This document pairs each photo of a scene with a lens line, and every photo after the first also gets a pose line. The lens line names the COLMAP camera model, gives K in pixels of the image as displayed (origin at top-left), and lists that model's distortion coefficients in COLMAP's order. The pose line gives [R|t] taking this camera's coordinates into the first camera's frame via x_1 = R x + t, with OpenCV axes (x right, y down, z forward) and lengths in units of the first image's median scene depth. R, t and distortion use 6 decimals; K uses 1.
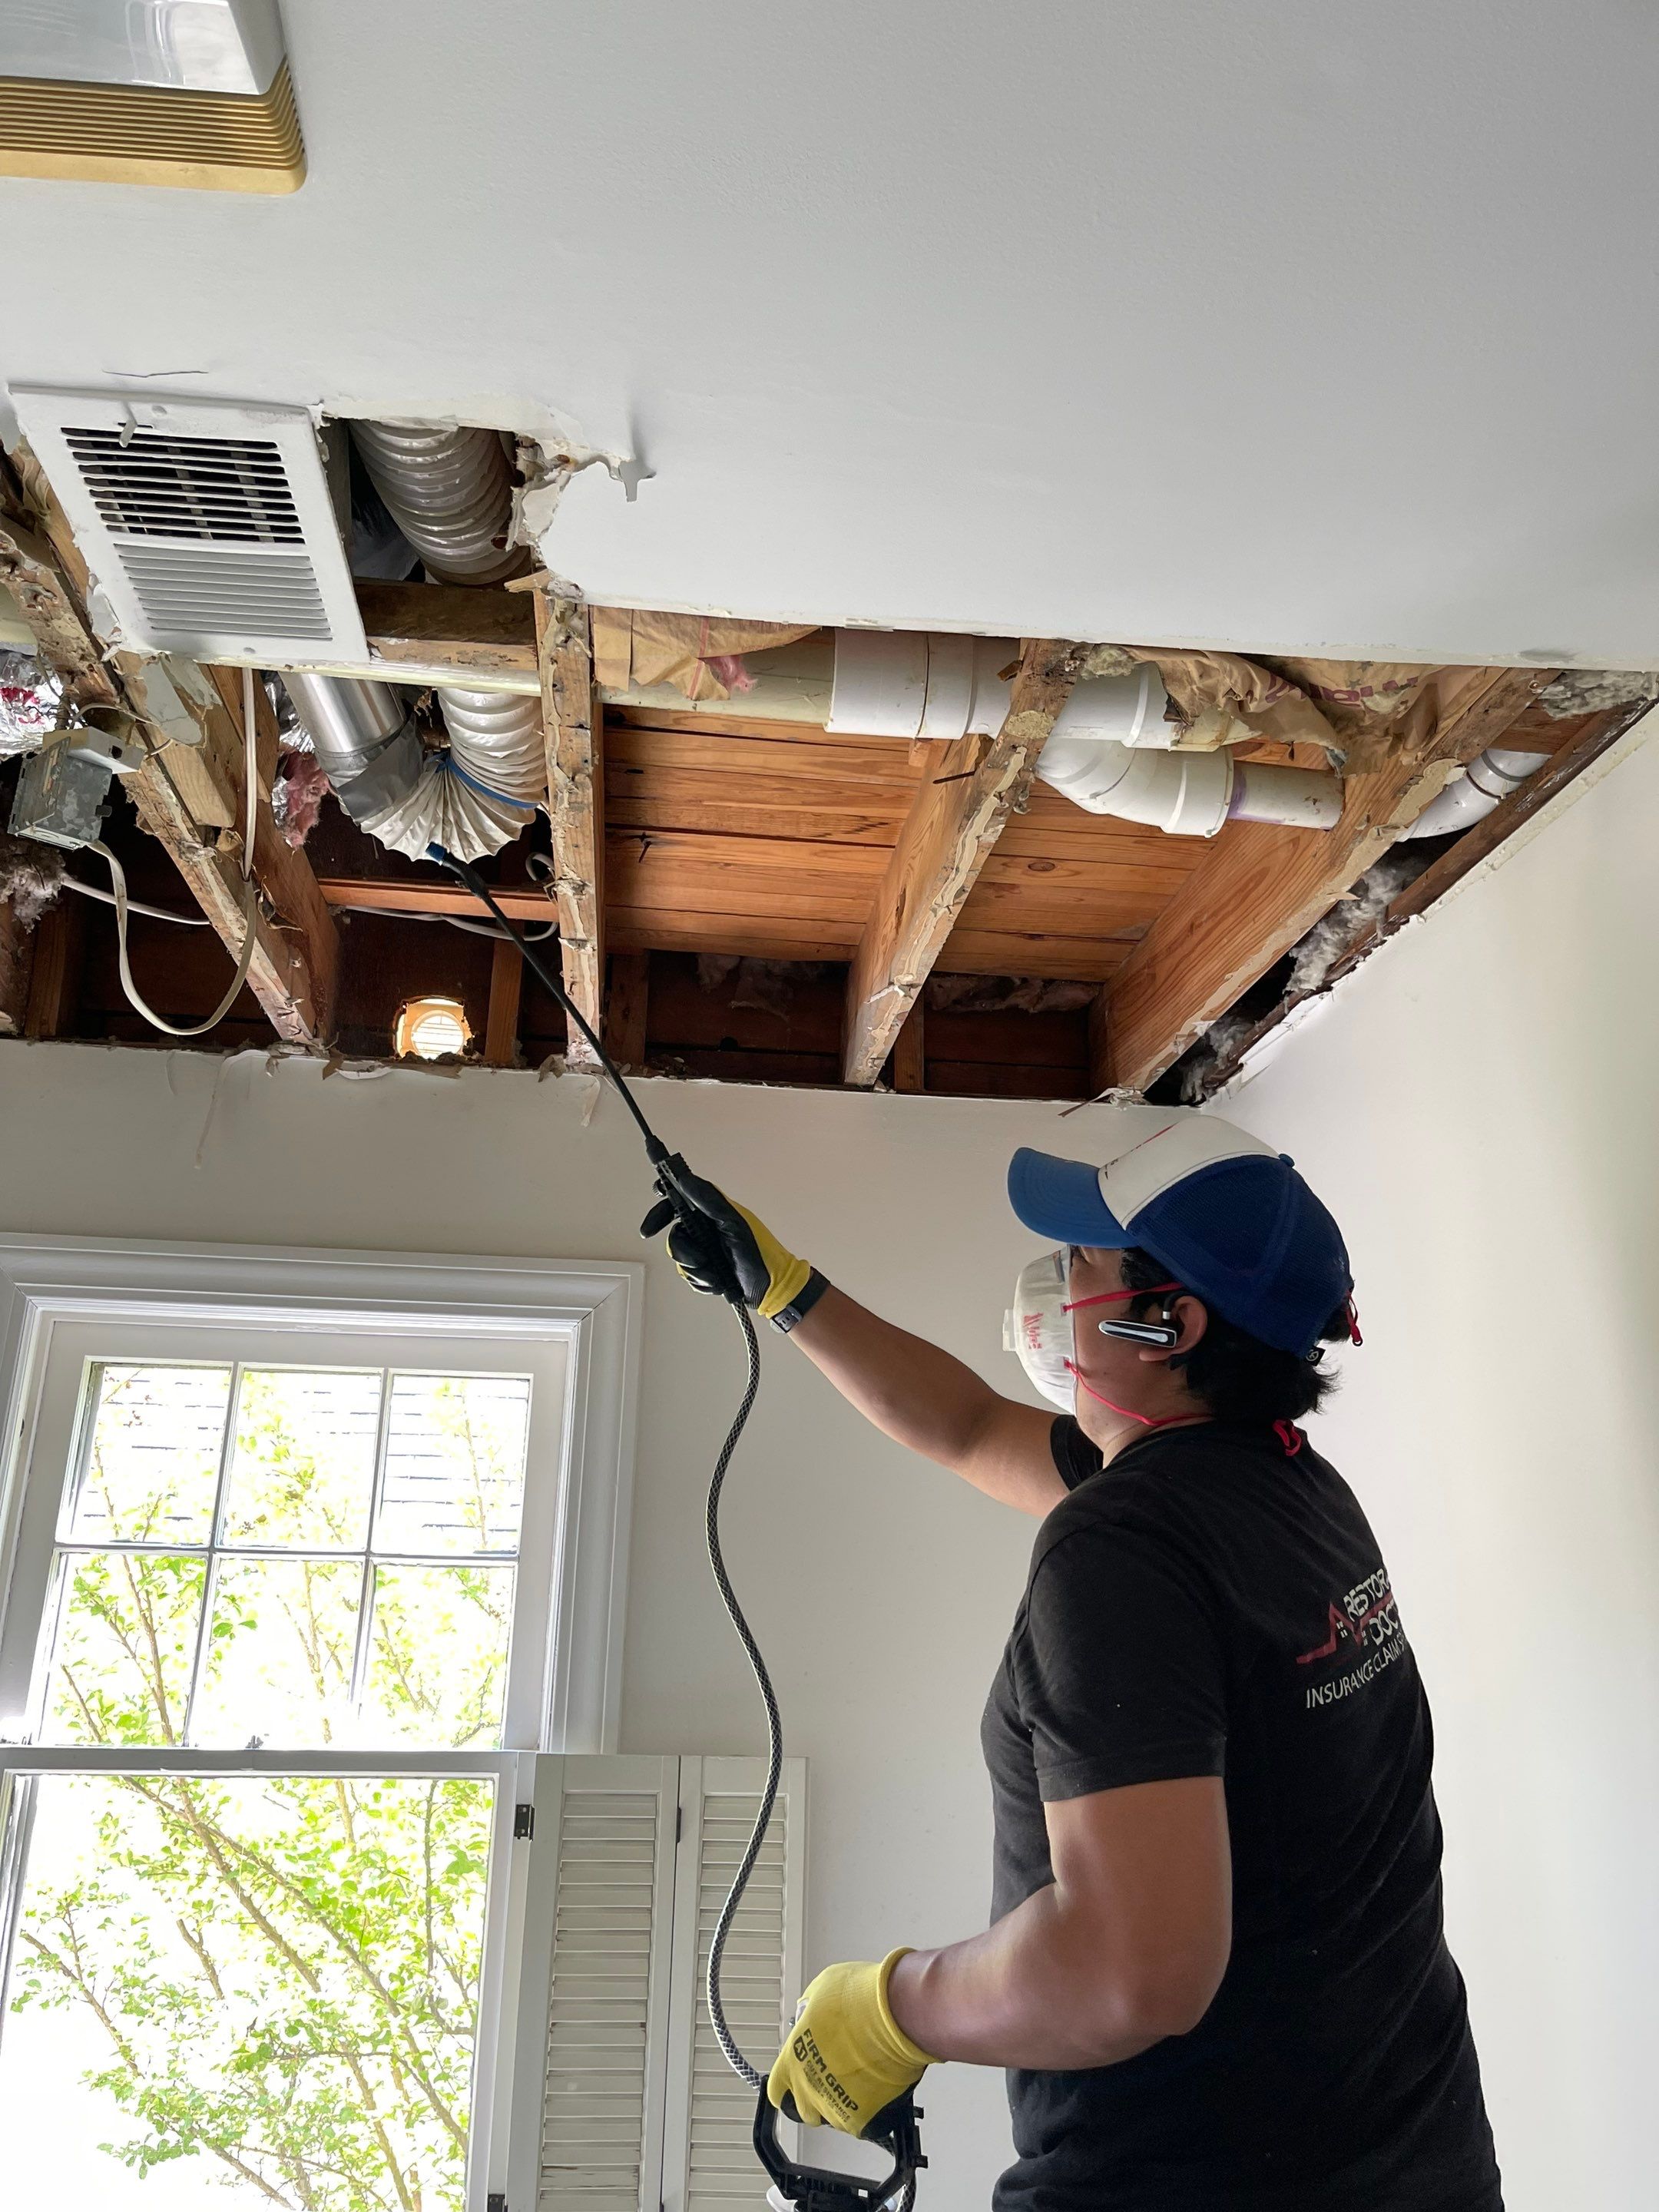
lens RADIAL K [[1644.3, 0, 829.5], [0, 1644.3, 1106.0], [0, 0, 1]] dist [0.042165, -0.095990]
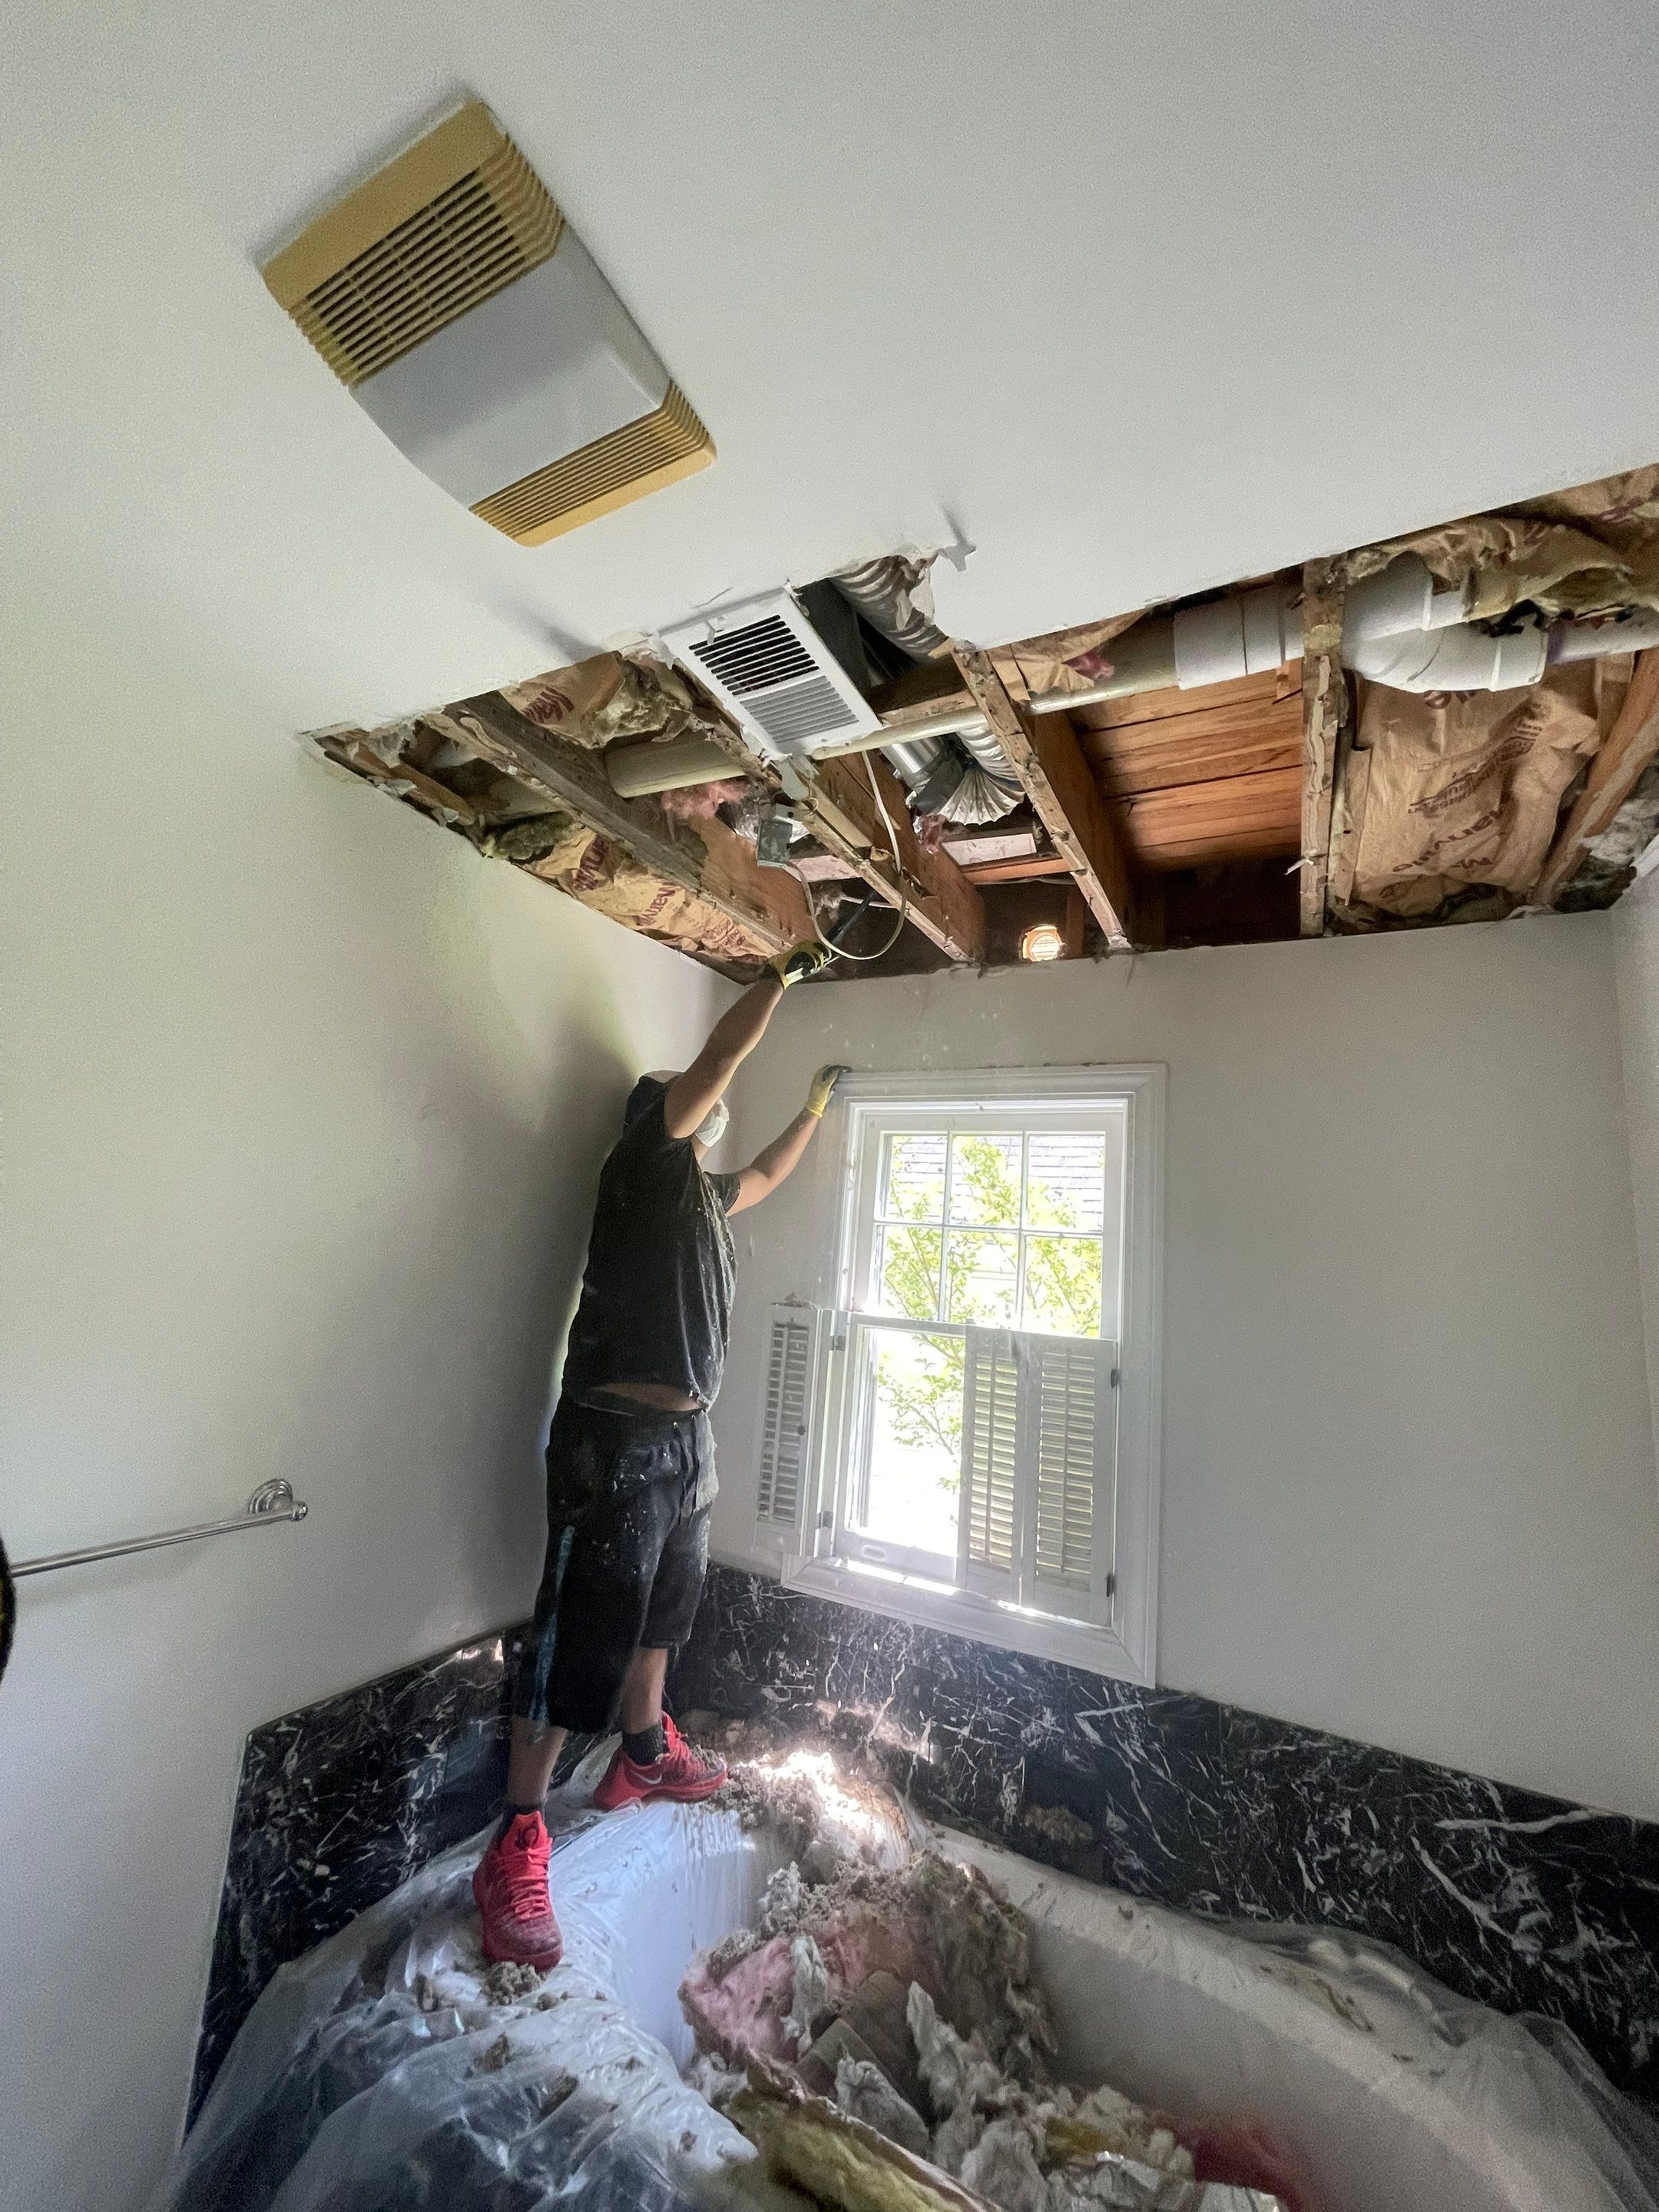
lens RADIAL K [[887.1, 0, 829.5], [0, 887.1, 1106.0], [0, 0, 1]] dist [0.000269, -0.000015]
pose [[0.828698, -0.059435, -0.556531, 0.146080], [0.120160, 0.990053, 0.073190, 0.046091], [0.546645, -0.127525, 0.827597, 0.096620]]
